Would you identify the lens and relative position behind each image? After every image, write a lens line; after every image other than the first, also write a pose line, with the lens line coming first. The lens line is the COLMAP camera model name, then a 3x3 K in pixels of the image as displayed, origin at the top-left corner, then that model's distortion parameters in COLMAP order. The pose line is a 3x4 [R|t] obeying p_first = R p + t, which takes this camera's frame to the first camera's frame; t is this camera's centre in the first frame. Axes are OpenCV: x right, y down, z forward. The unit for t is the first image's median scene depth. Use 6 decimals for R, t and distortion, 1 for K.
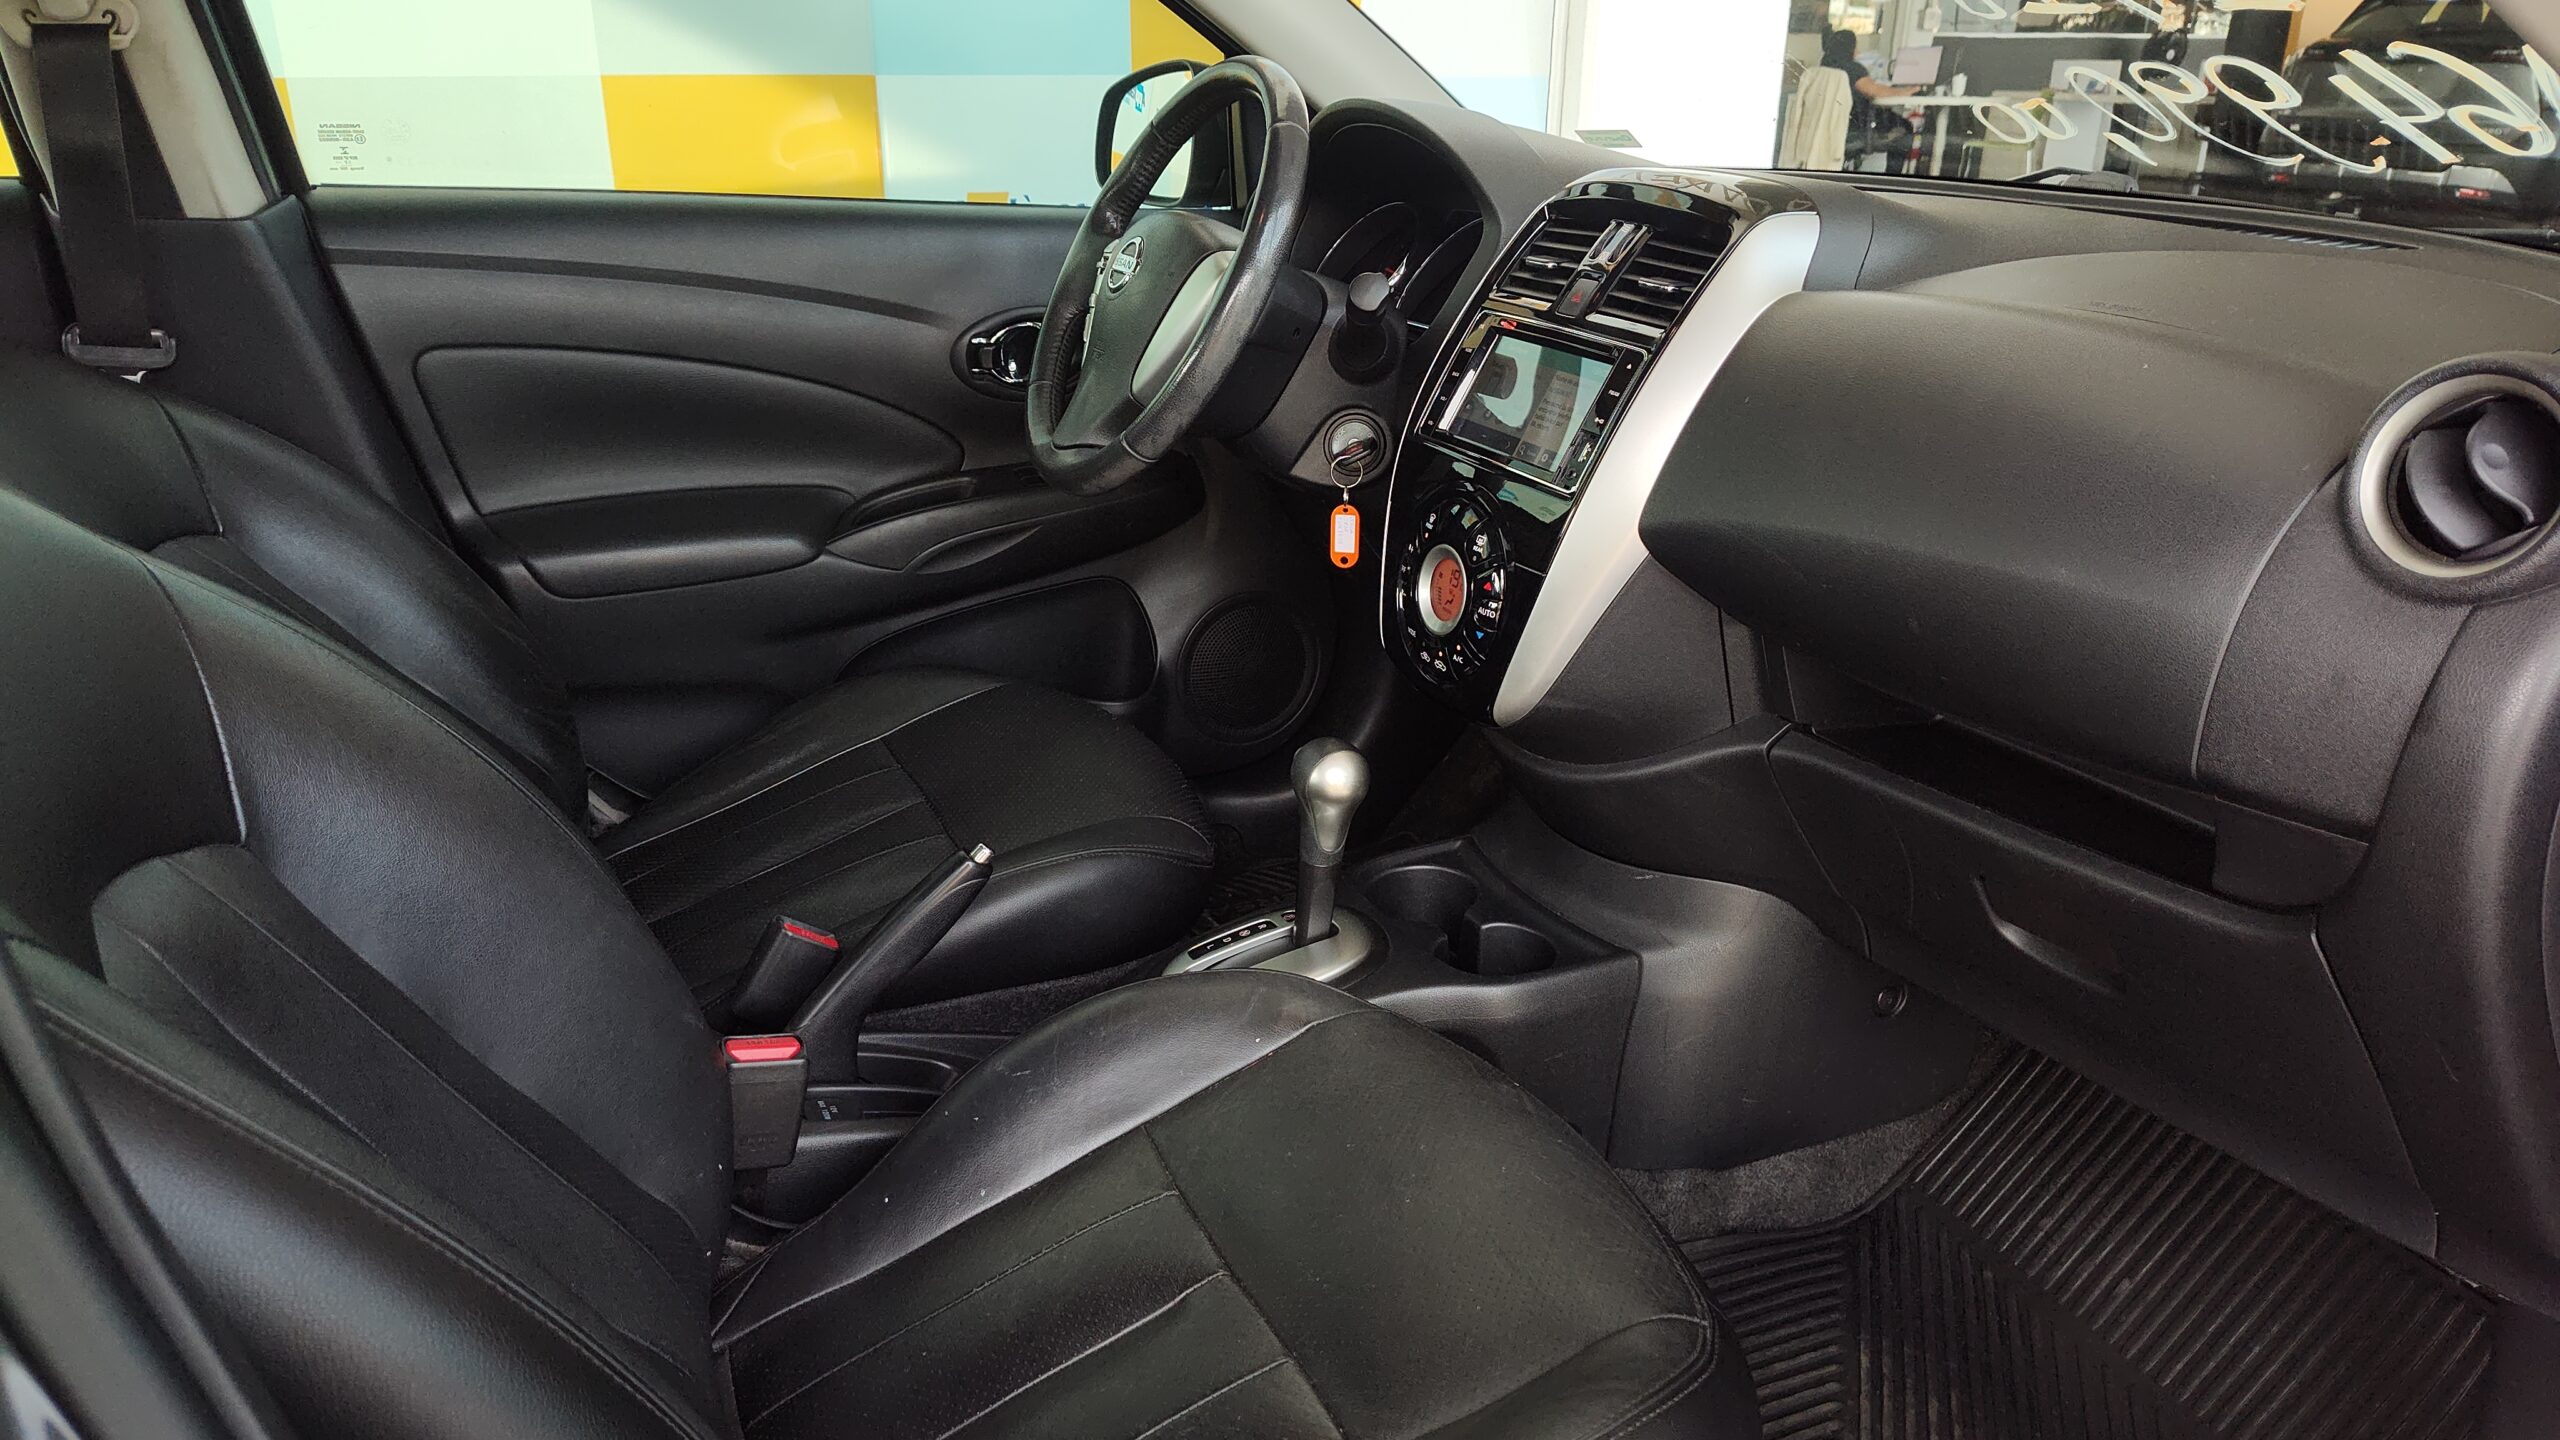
lens RADIAL K [[1770.3, 0, 1271.2], [0, 1770.3, 715.3], [0, 0, 1]] dist [0.024051, -0.034822]
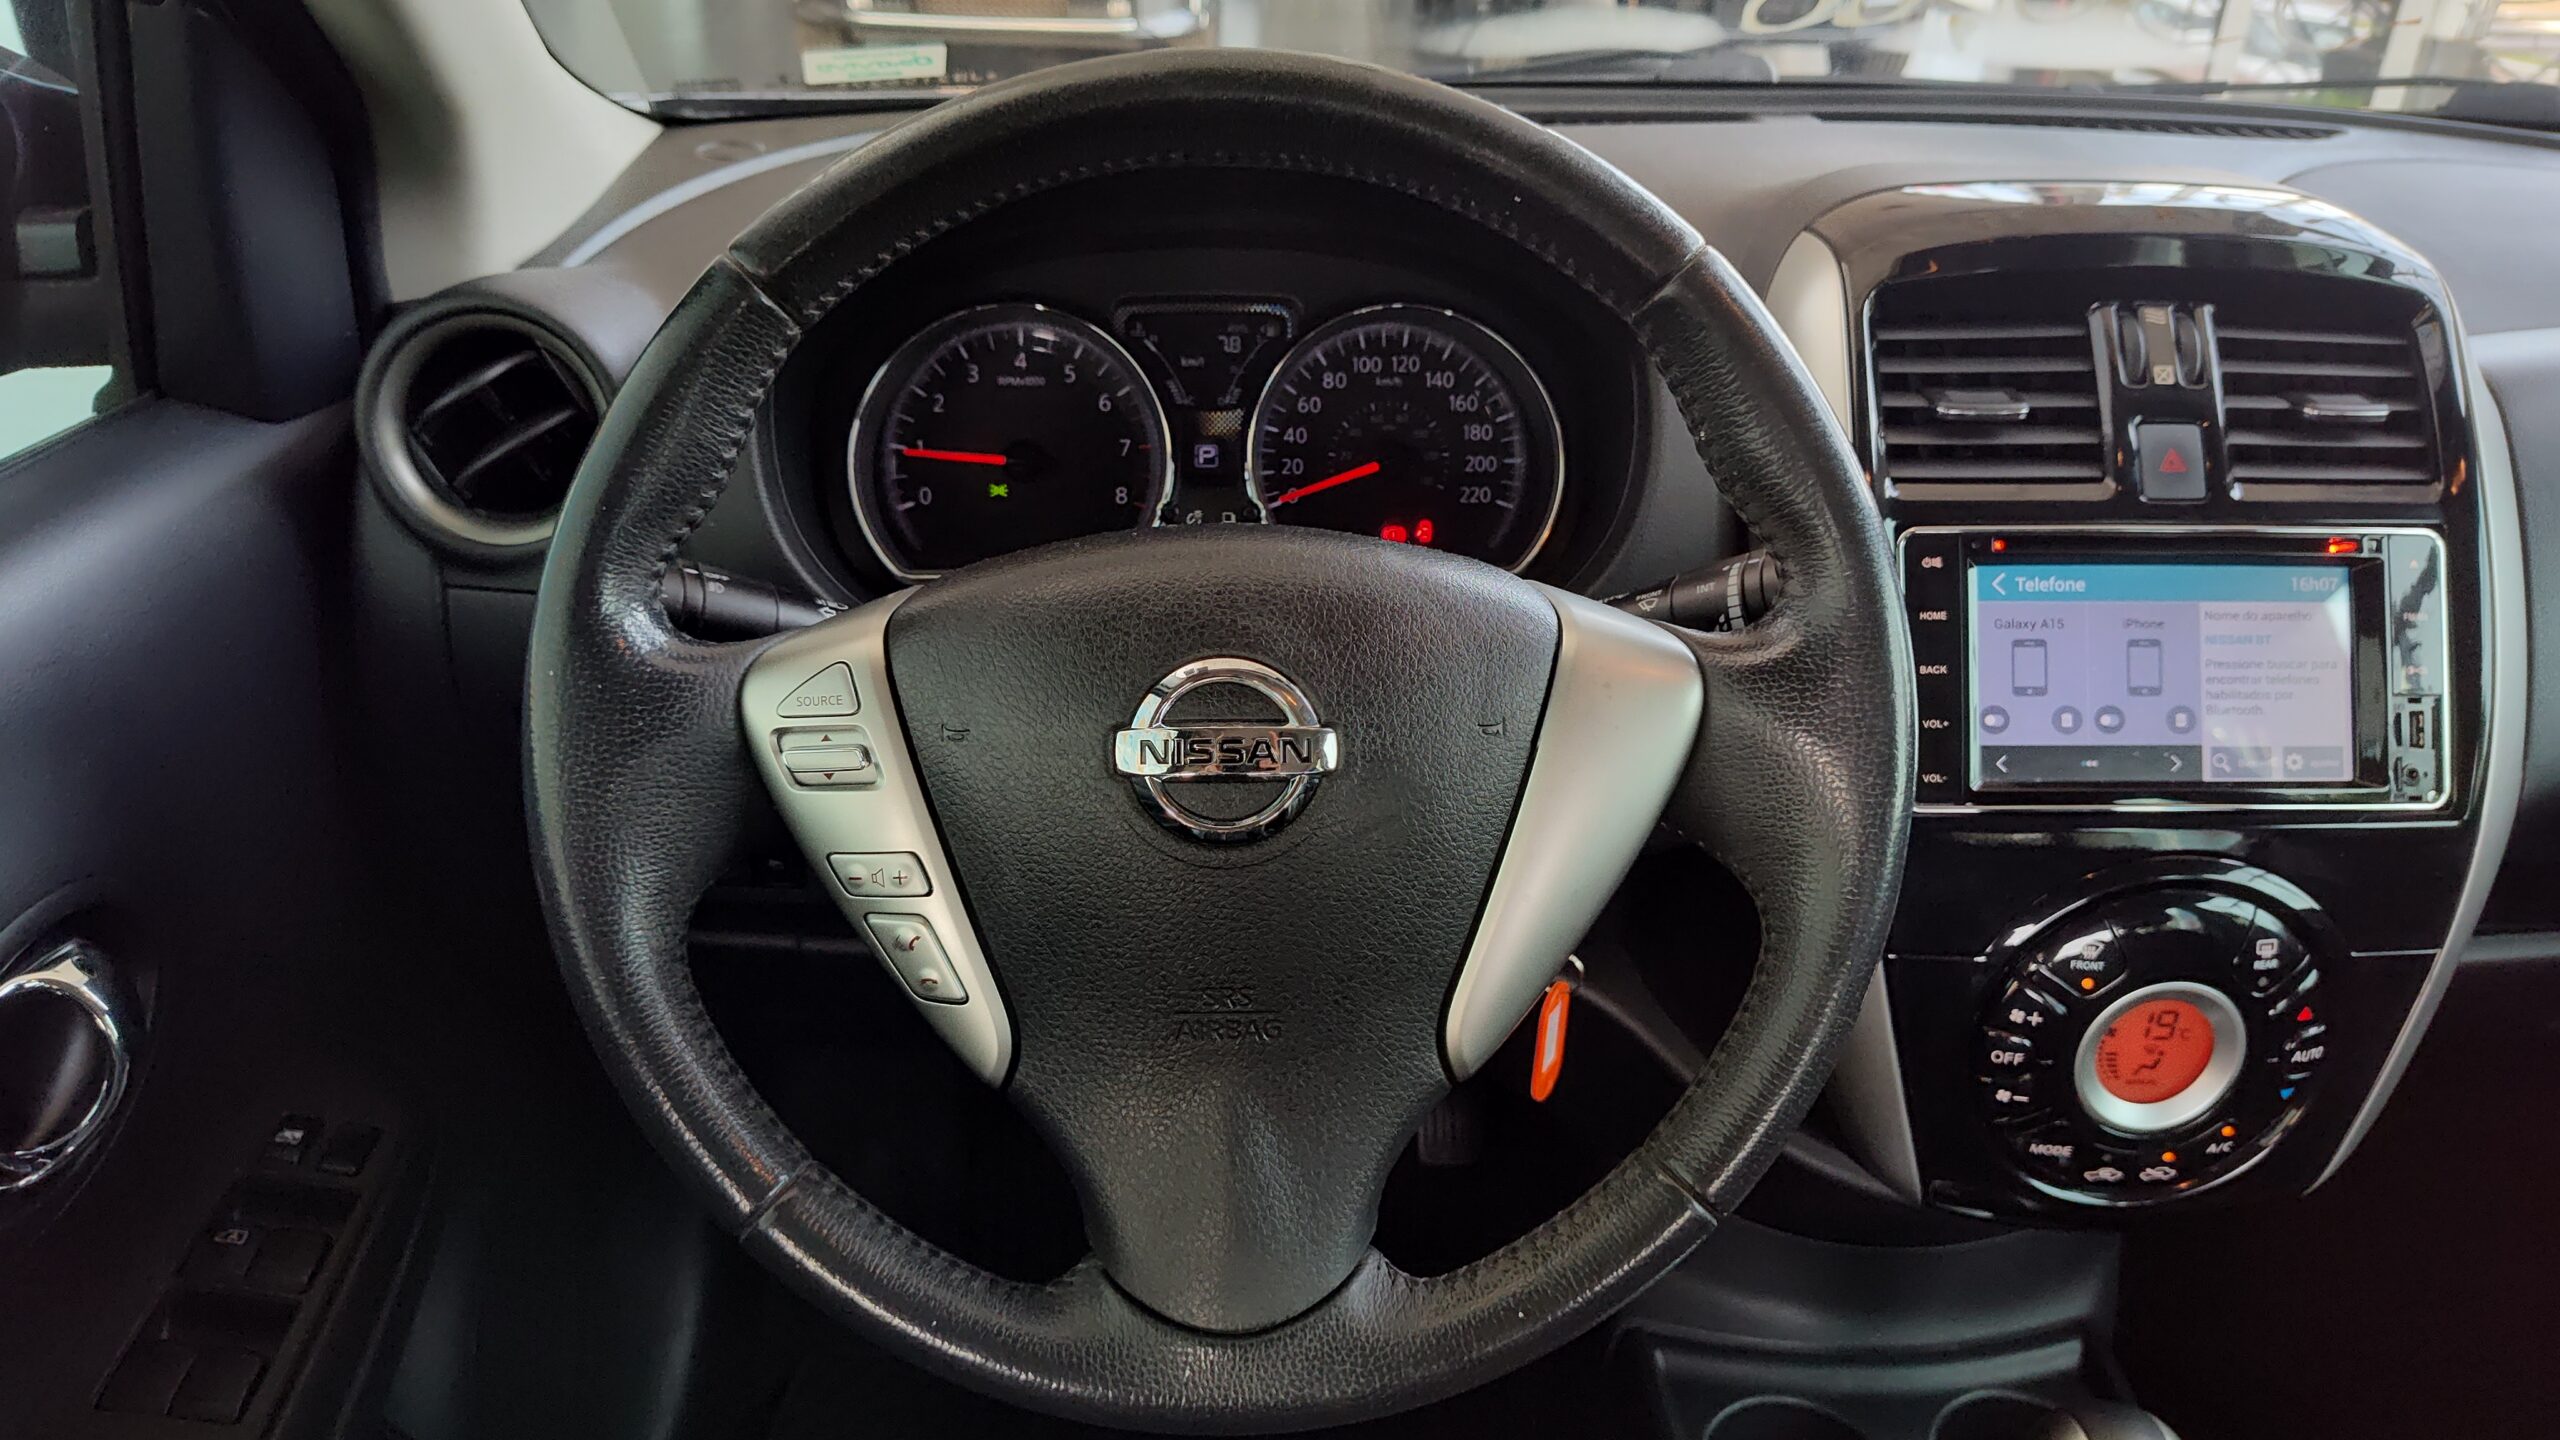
lens RADIAL K [[1770.3, 0, 1268.6], [0, 1770.3, 723.9], [0, 0, 1]] dist [0.024051, -0.034822]
pose [[0.367443, -0.436100, 0.821463, -0.349070], [0.308085, 0.890456, 0.334920, -0.372498], [-0.877536, 0.130017, 0.461548, 0.870663]]
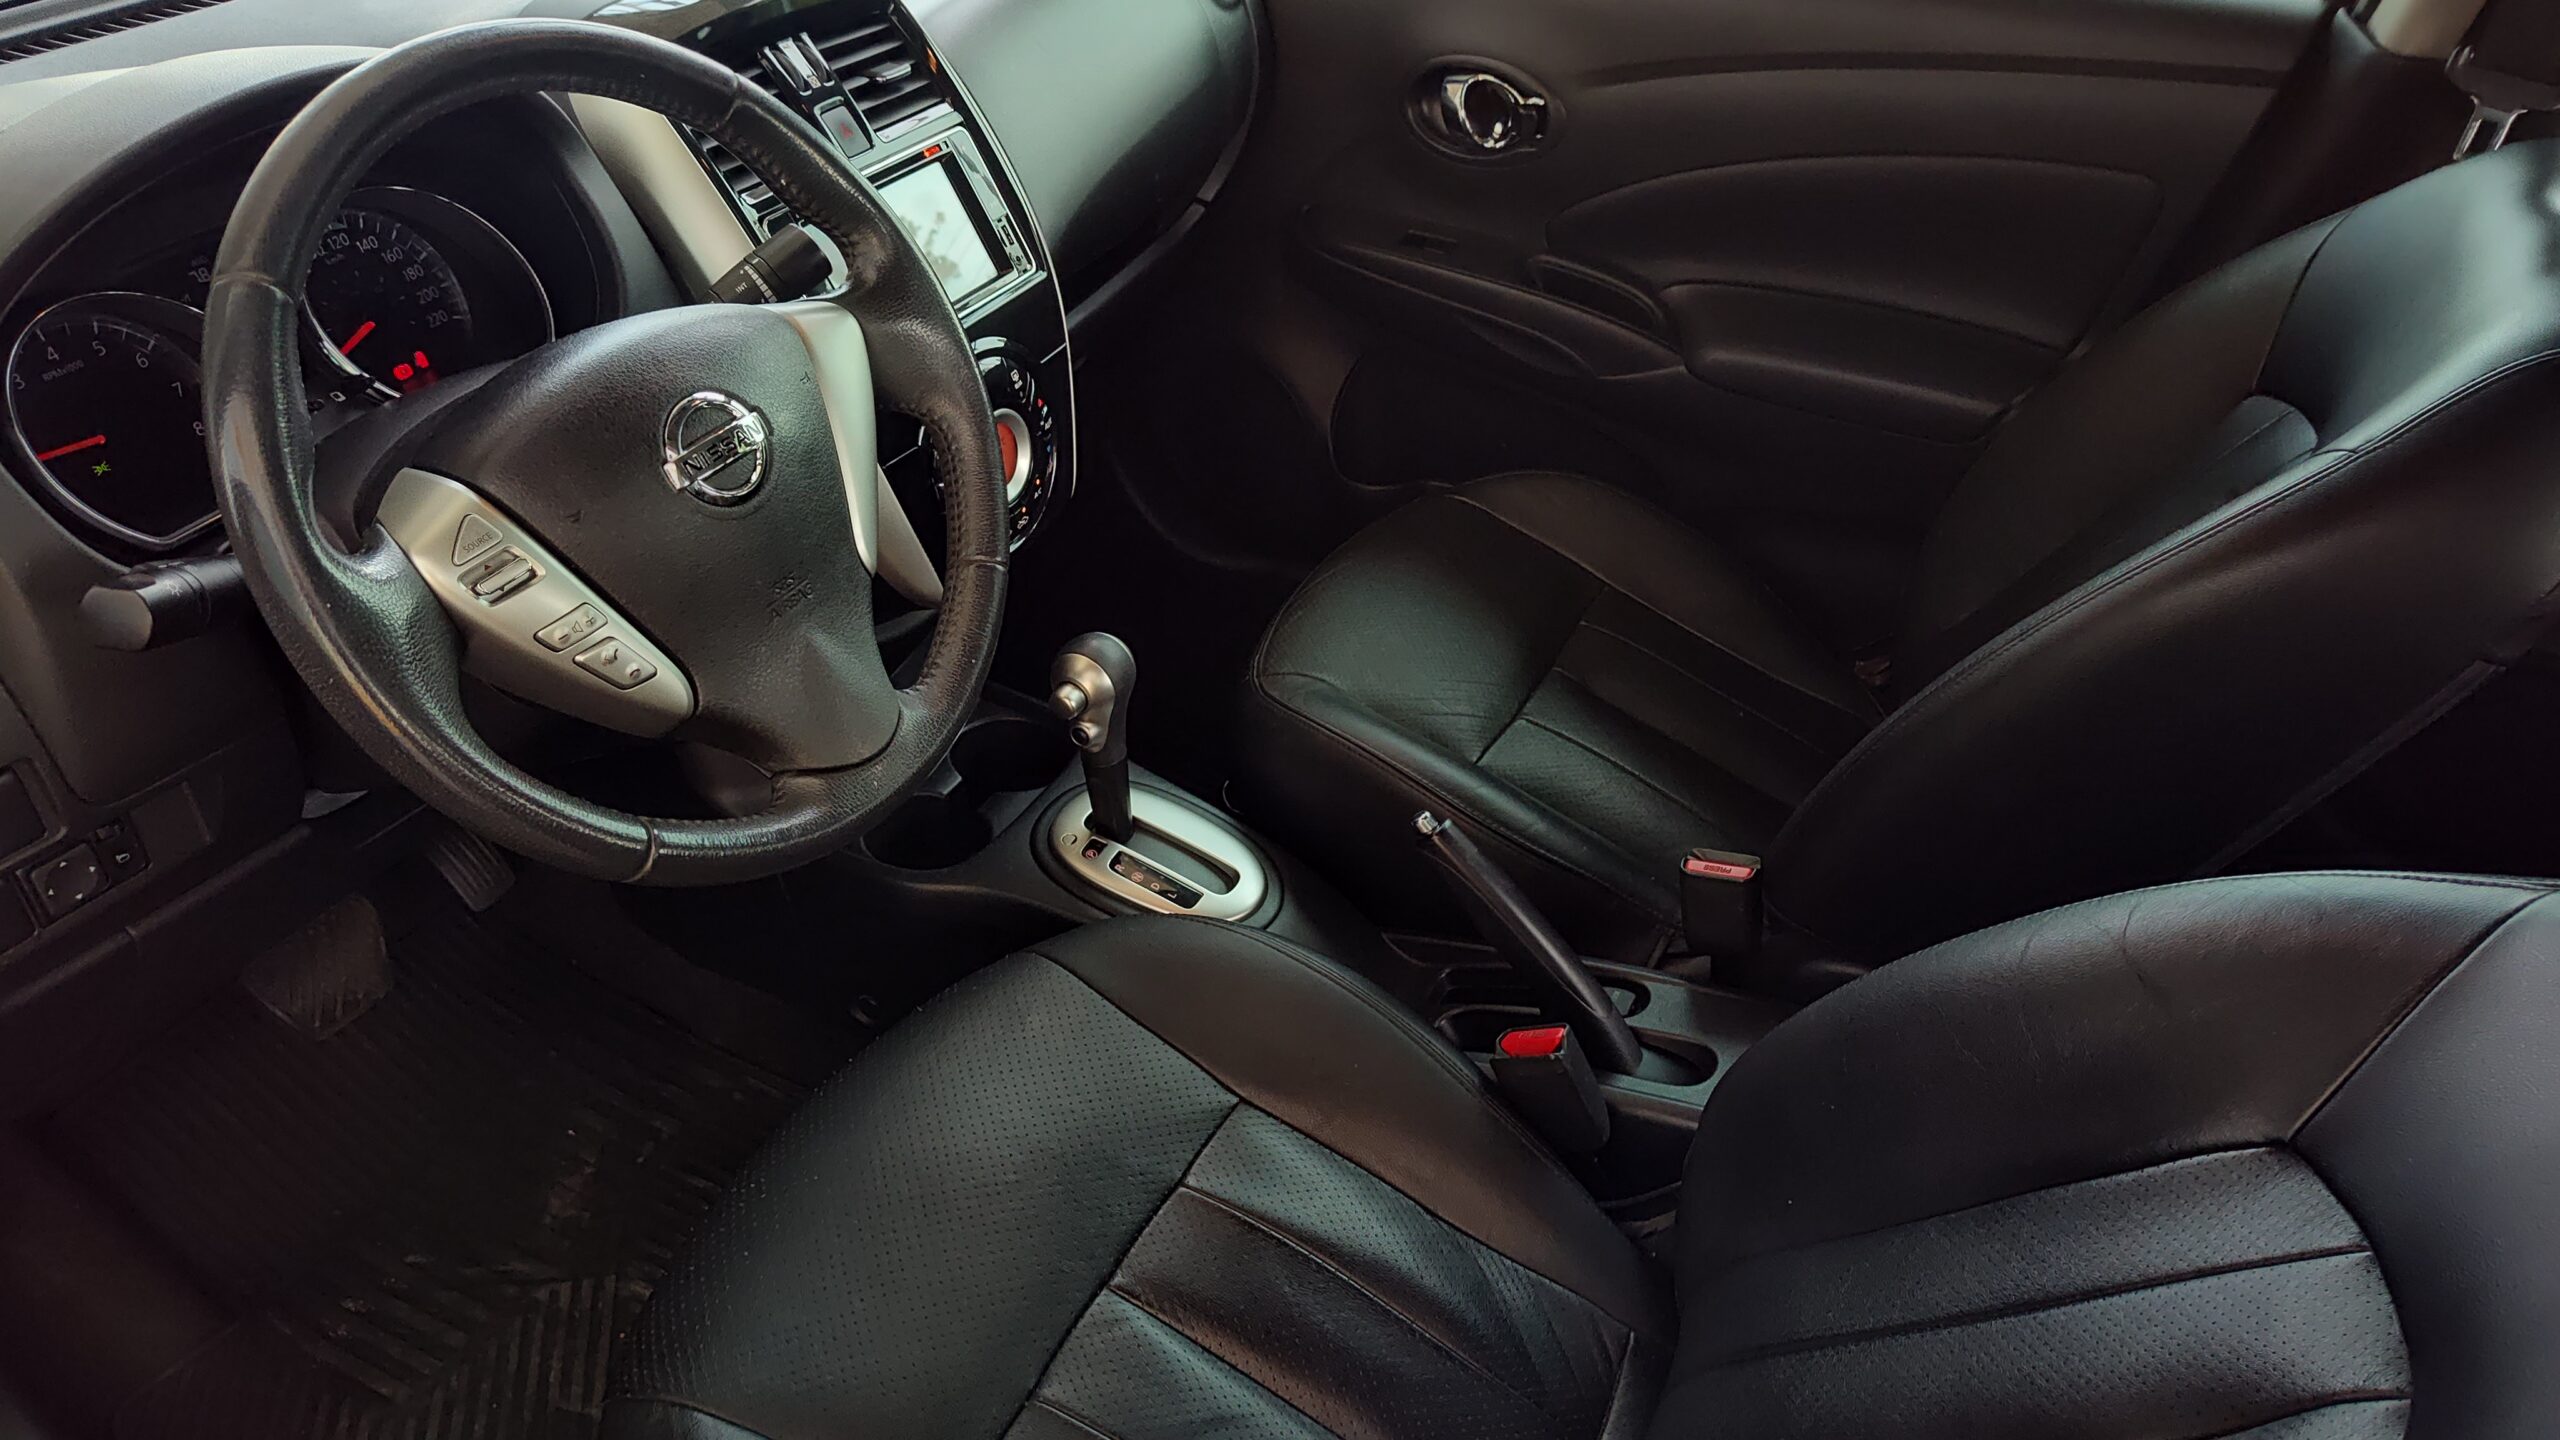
lens RADIAL K [[1770.3, 0, 1306.6], [0, 1770.3, 772.0], [0, 0, 1]] dist [0.024051, -0.034822]
pose [[-0.642204, -0.474737, 0.601830, -0.581723], [0.251924, 0.610800, 0.750638, -0.567079], [-0.723953, 0.633678, -0.272660, 1.113365]]
